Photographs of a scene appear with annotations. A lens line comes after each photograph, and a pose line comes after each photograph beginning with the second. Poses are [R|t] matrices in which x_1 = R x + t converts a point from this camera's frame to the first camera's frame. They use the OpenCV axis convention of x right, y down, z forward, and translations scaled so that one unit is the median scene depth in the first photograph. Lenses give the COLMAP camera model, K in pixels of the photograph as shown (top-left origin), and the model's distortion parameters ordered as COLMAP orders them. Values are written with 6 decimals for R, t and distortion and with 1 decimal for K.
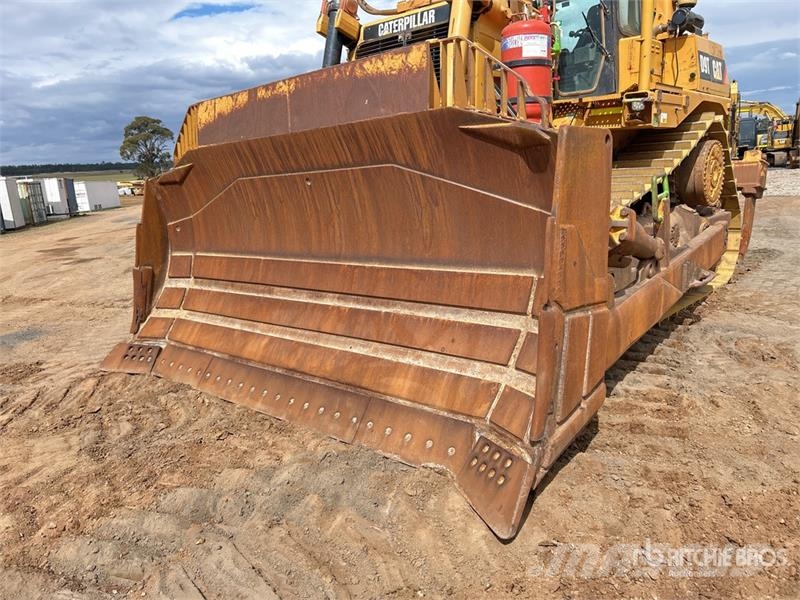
lens RADIAL K [[599.1, 0, 402.9], [0, 599.1, 295.6], [0, 0, 1]] dist [0.082784, -0.101230]
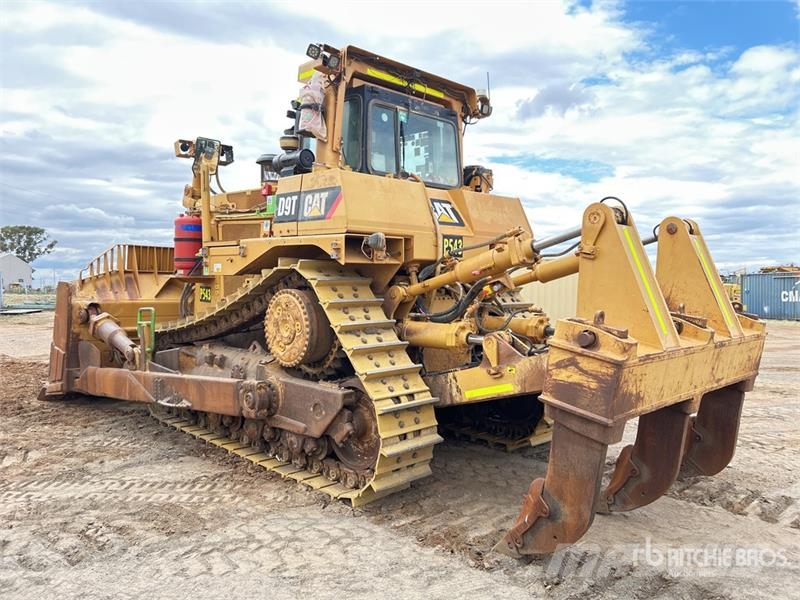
lens RADIAL K [[599.1, 0, 402.9], [0, 599.1, 295.6], [0, 0, 1]] dist [0.082784, -0.101230]
pose [[-0.068410, 0.087423, -0.993820, 1.861515], [-0.201878, 0.974333, 0.099605, -0.506955], [0.977019, 0.207444, -0.049005, 1.678492]]
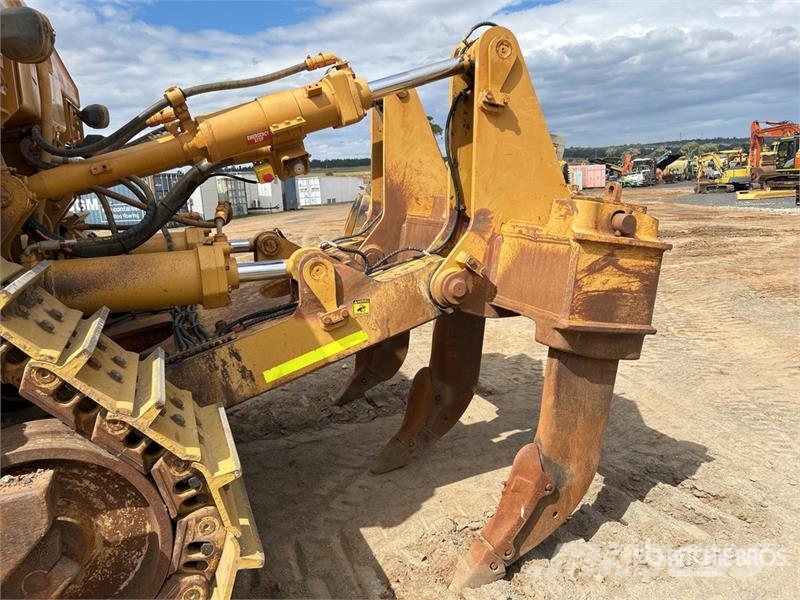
lens RADIAL K [[590.9, 0, 400.0], [0, 590.9, 300.0], [0, 0, 1]] dist [0.091310, 0.000923]
pose [[0.892832, 0.111026, -0.436492, 1.168193], [-0.102101, 0.993803, 0.043938, -0.363682], [0.438665, 0.005337, 0.898635, 1.331538]]
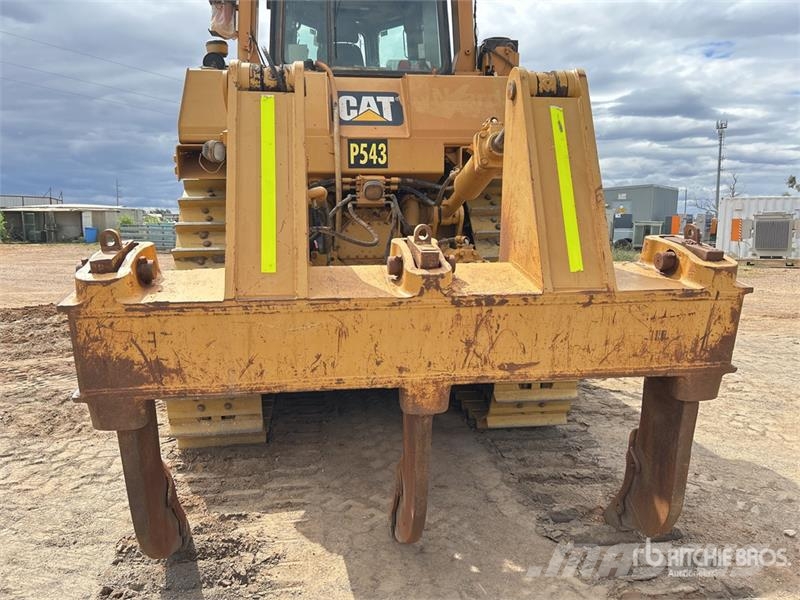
lens RADIAL K [[590.9, 0, 400.0], [0, 590.9, 300.0], [0, 0, 1]] dist [0.091310, 0.000923]
pose [[-0.653485, 0.166825, -0.738327, 1.299429], [-0.104403, 0.946223, 0.306205, -0.578609], [0.749705, 0.277183, -0.600925, 2.376816]]
